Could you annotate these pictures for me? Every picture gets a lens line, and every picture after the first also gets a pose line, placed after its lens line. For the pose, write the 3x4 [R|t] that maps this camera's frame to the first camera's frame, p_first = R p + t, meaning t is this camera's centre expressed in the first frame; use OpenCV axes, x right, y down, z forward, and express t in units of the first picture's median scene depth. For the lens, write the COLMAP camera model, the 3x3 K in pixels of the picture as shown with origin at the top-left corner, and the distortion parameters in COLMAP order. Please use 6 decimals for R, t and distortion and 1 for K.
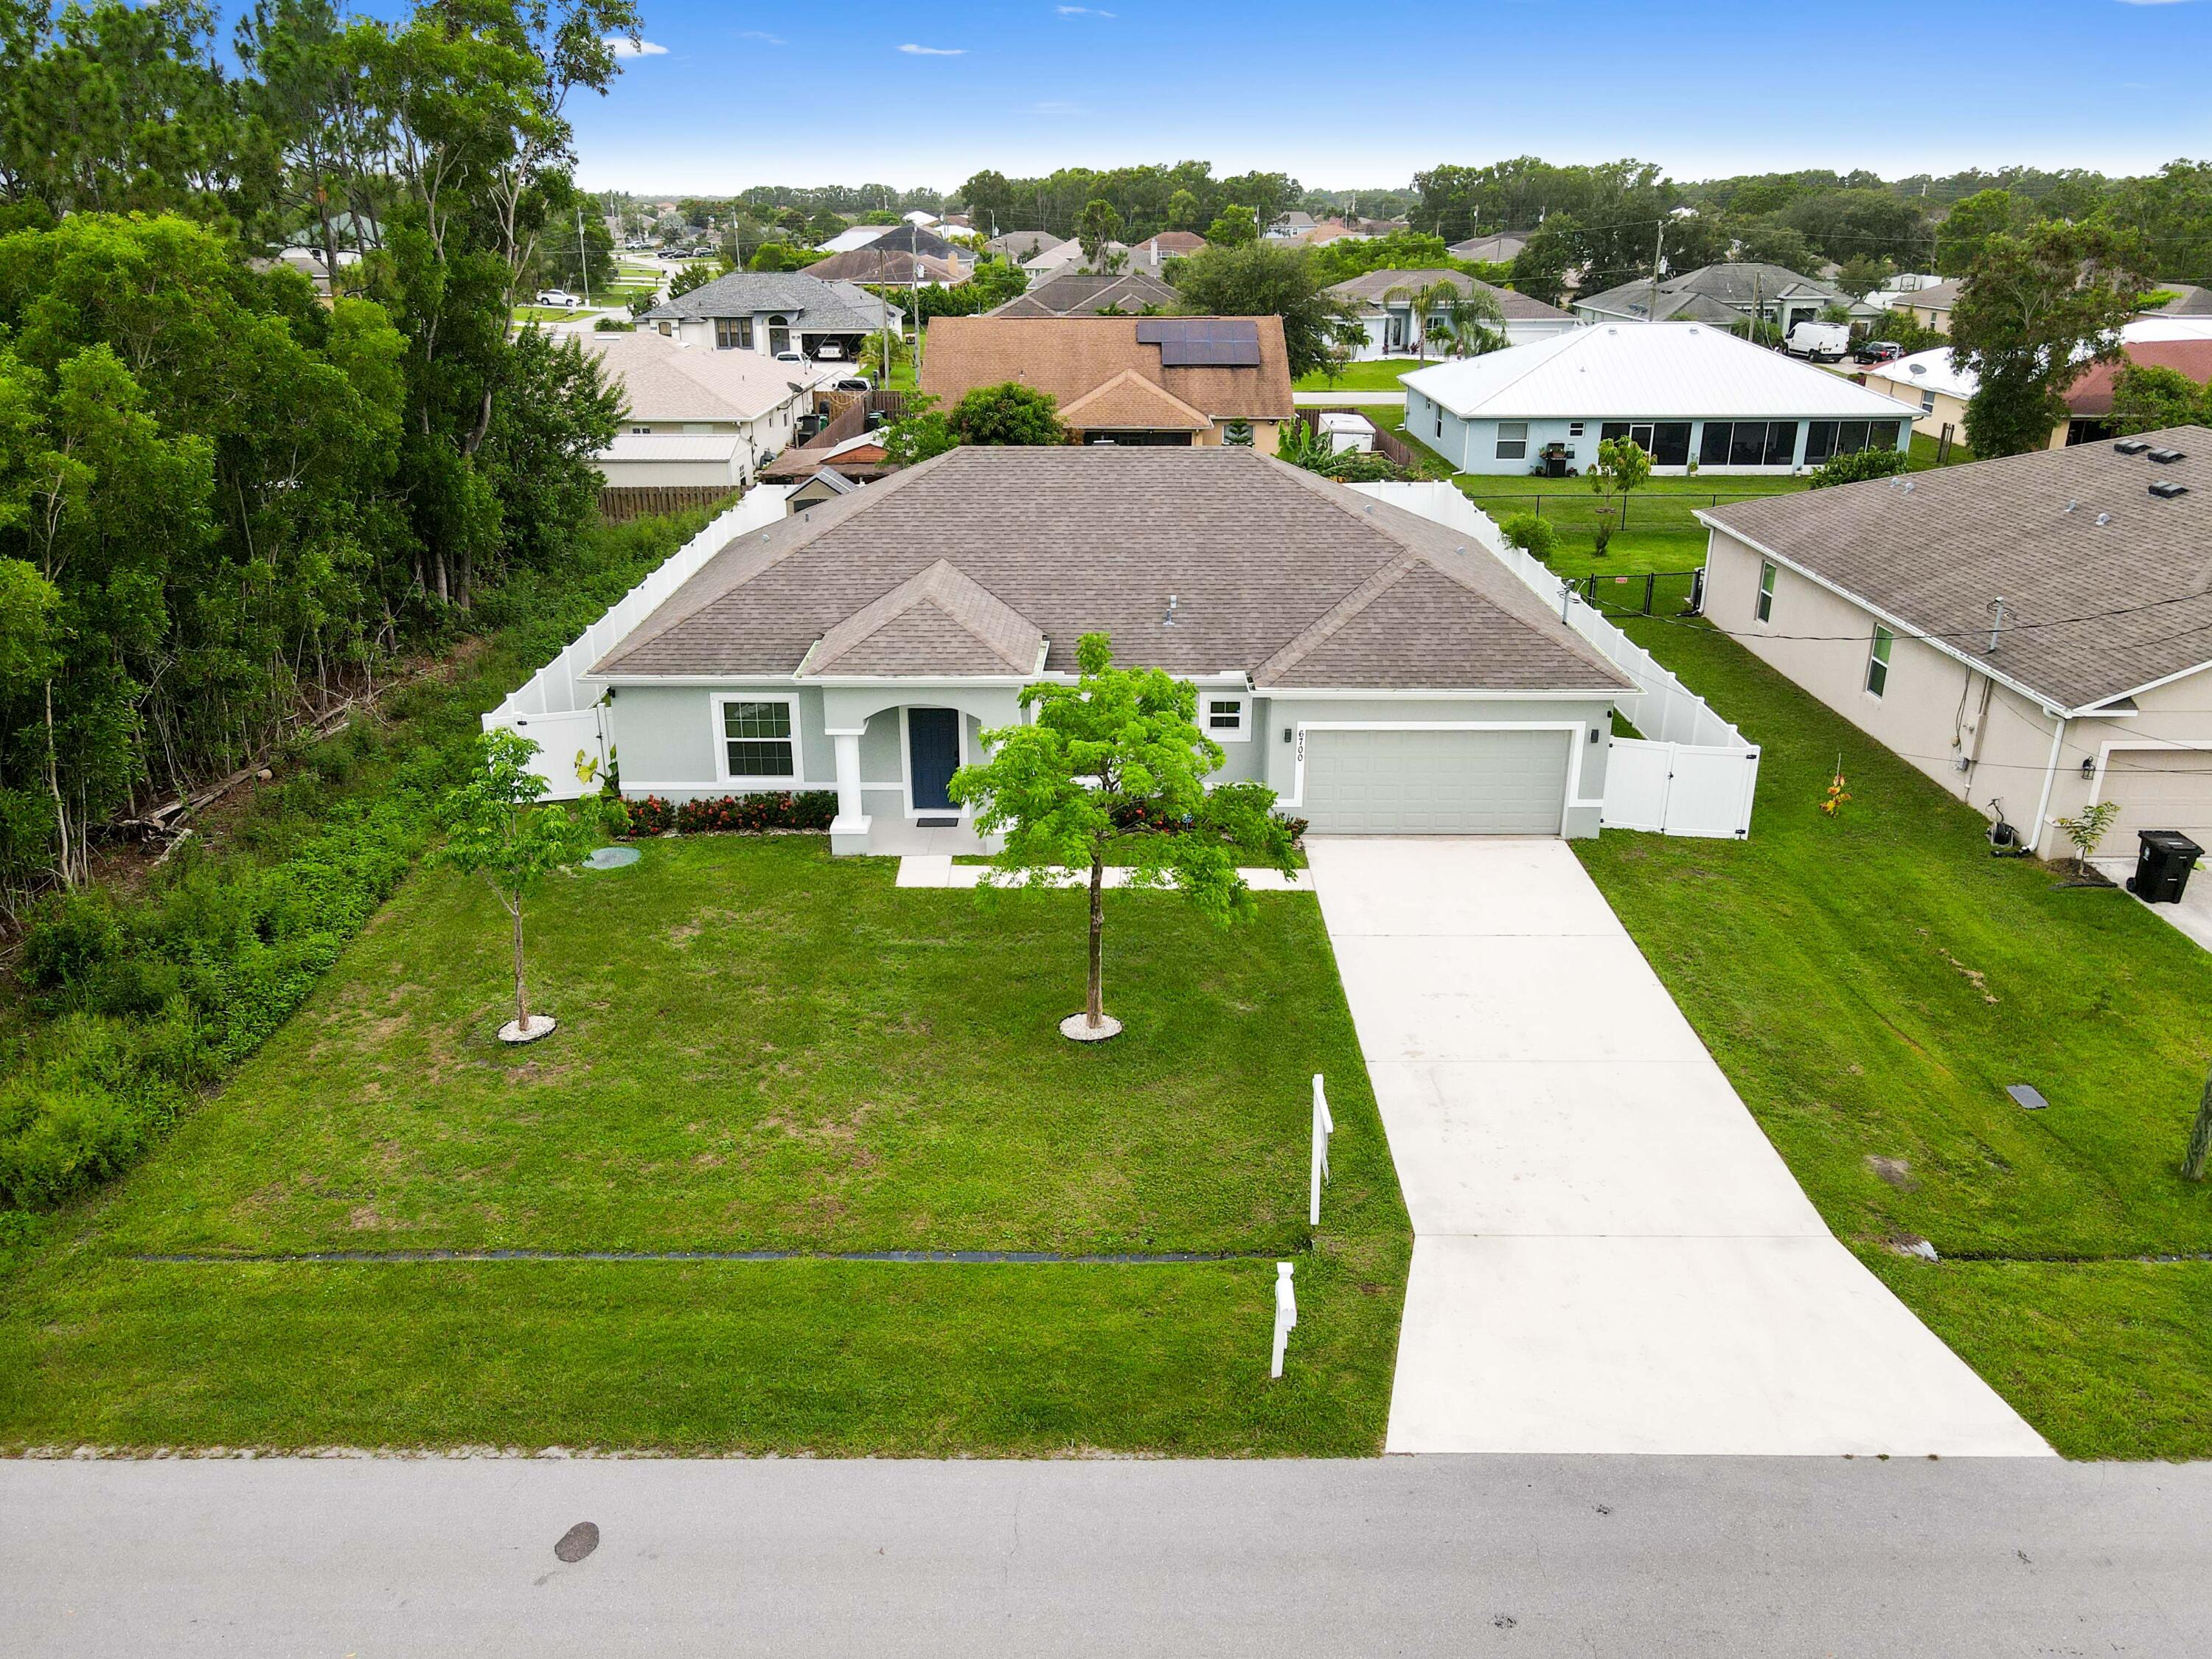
lens RADIAL K [[1639.7, 0, 1094.9], [0, 1639.7, 826.7], [0, 0, 1]] dist [0.005759, 0.007605]
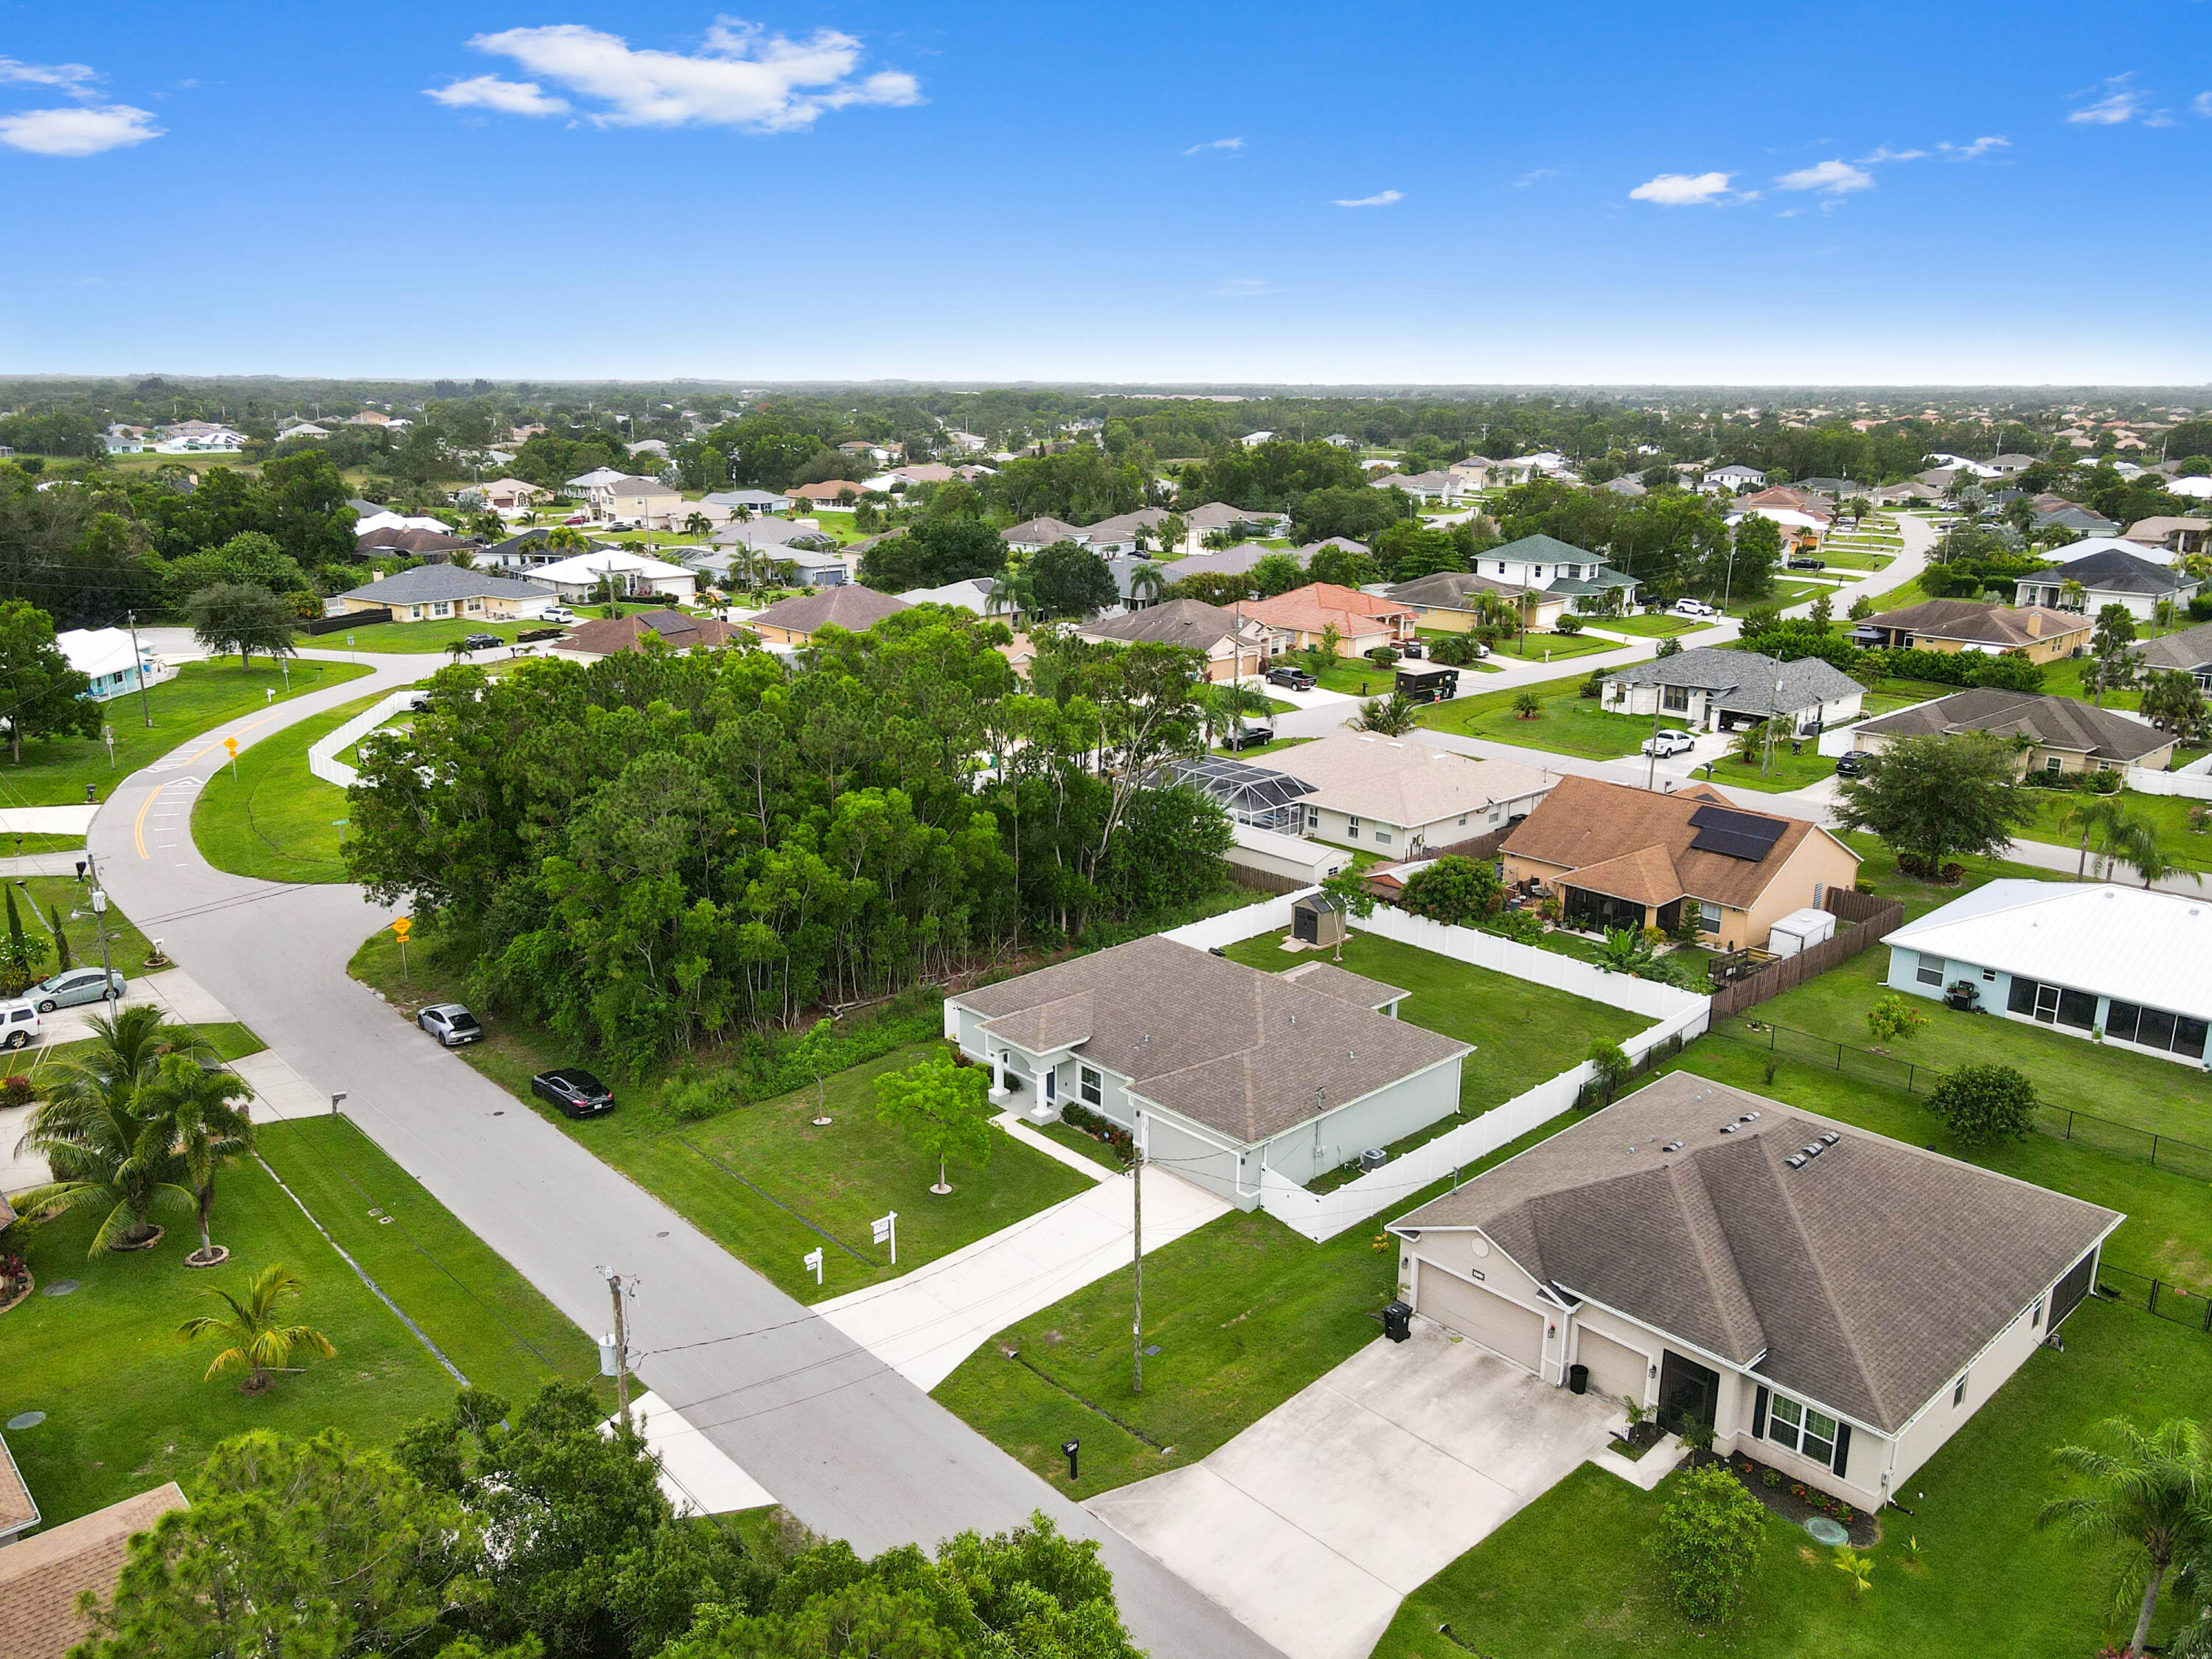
lens RADIAL K [[1666.0, 0, 1102.2], [0, 1666.0, 832.8], [0, 0, 1]] dist [0.000041, 0.054203]
pose [[0.685765, 0.200446, -0.699677, 1.660904], [-0.268278, 0.963254, 0.013012, -0.459225], [0.676575, 0.178785, 0.714341, -0.731508]]
